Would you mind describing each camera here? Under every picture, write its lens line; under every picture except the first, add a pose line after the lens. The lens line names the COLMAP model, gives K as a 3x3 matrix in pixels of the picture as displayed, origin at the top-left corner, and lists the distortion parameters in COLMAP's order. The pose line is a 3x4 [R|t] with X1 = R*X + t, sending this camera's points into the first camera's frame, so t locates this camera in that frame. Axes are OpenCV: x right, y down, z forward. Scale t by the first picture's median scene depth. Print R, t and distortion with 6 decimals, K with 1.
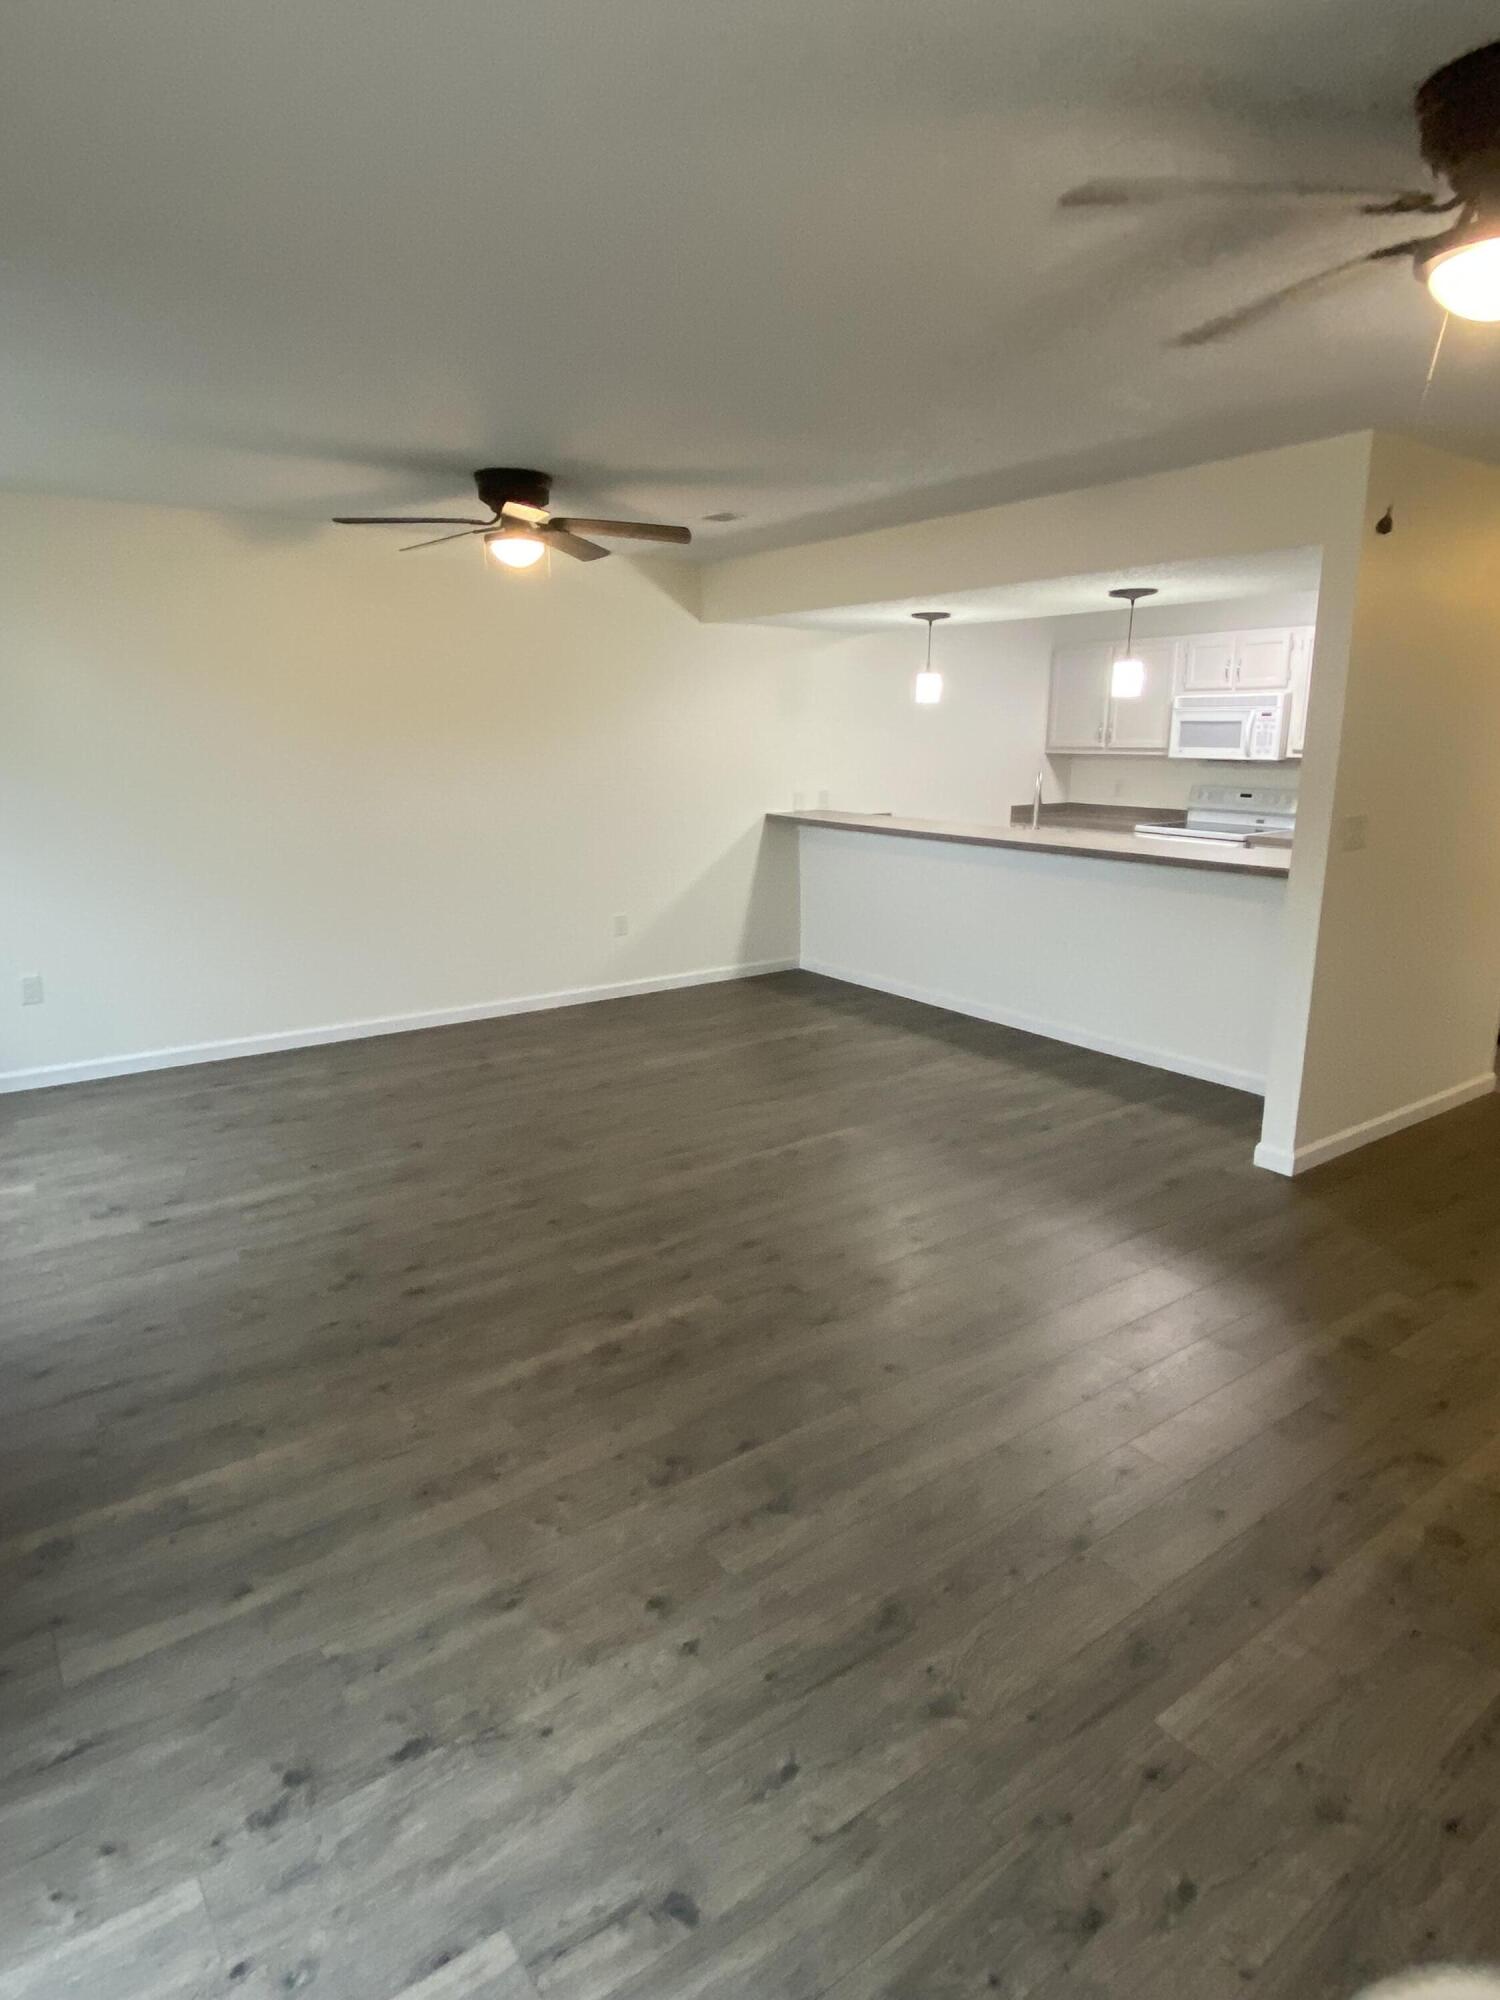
lens RADIAL K [[1135.9, 0, 750.7], [0, 1135.9, 969.9], [0, 0, 1]] dist [0.028992, -0.028789]
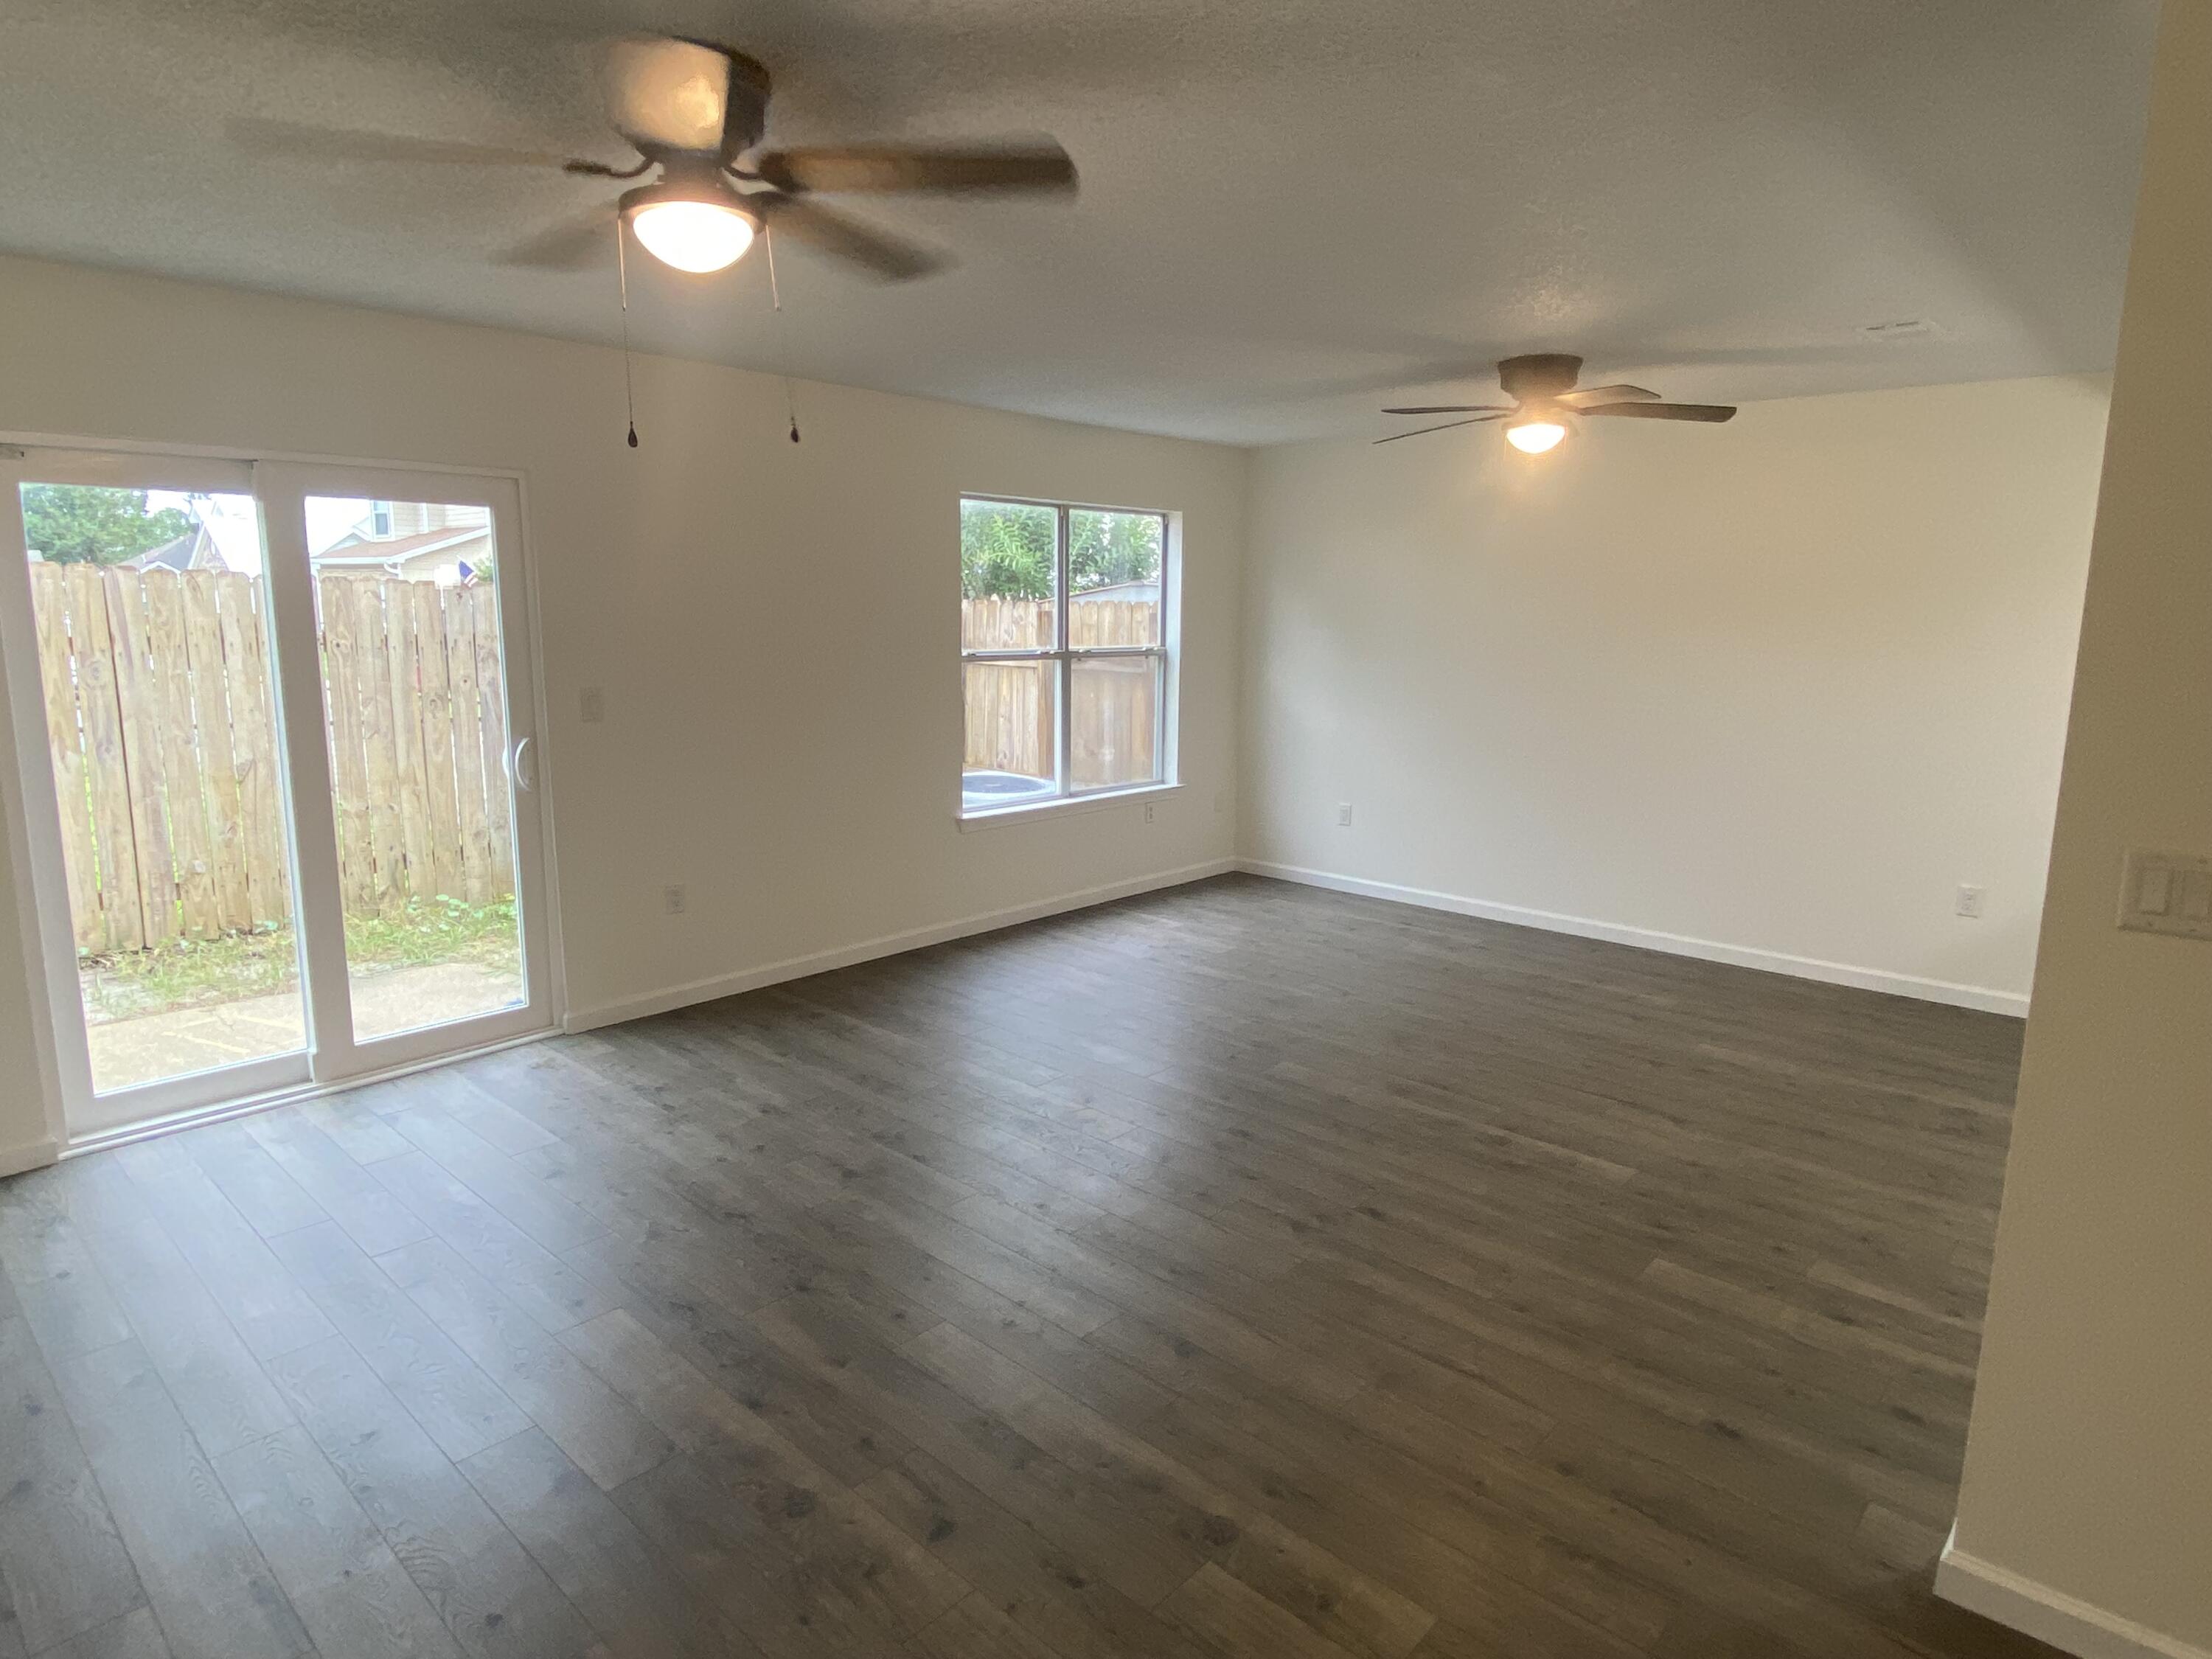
lens RADIAL K [[1256.3, 0, 1090.2], [0, 1256.3, 818.8], [0, 0, 1]] dist [0.028992, -0.028789]
pose [[0.186918, 0.167908, -0.967920, 0.585465], [-0.218599, 0.967691, 0.125654, -0.078282], [0.957745, 0.188099, 0.217583, 0.345559]]
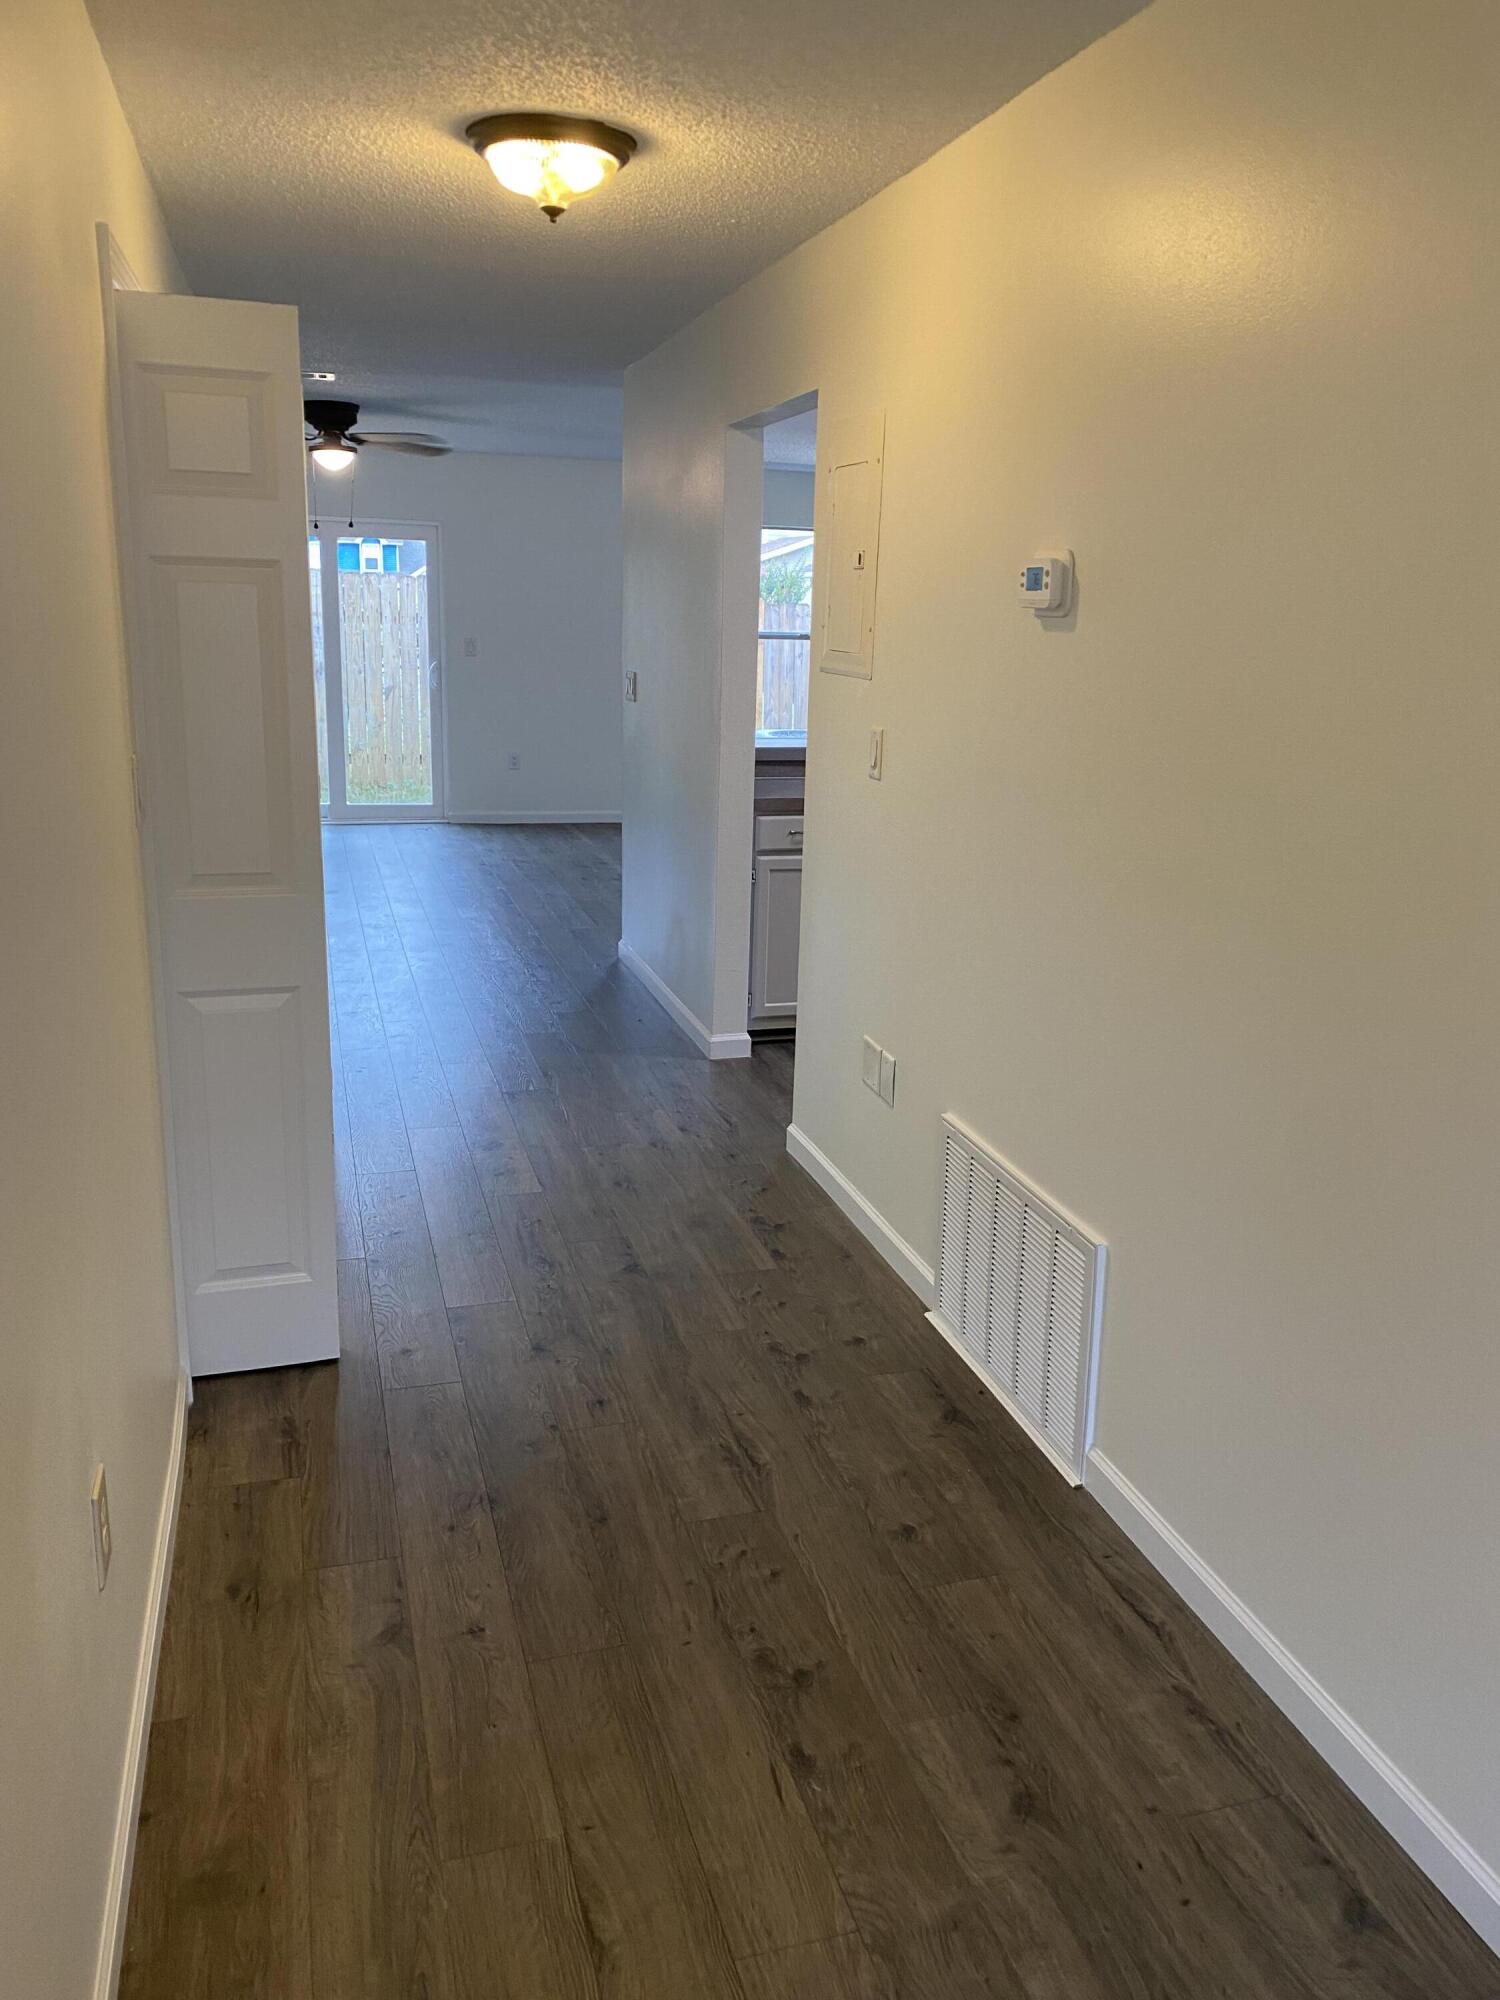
lens RADIAL K [[1547.8, 0, 735.7], [0, 1547.8, 1007.0], [0, 0, 1]] dist [0.000304, 0.015461]
pose [[-0.355895, 0.228050, -0.906274, 1.369820], [-0.225805, 0.920049, 0.320190, -0.240744], [0.906836, 0.318595, -0.275946, 1.110789]]
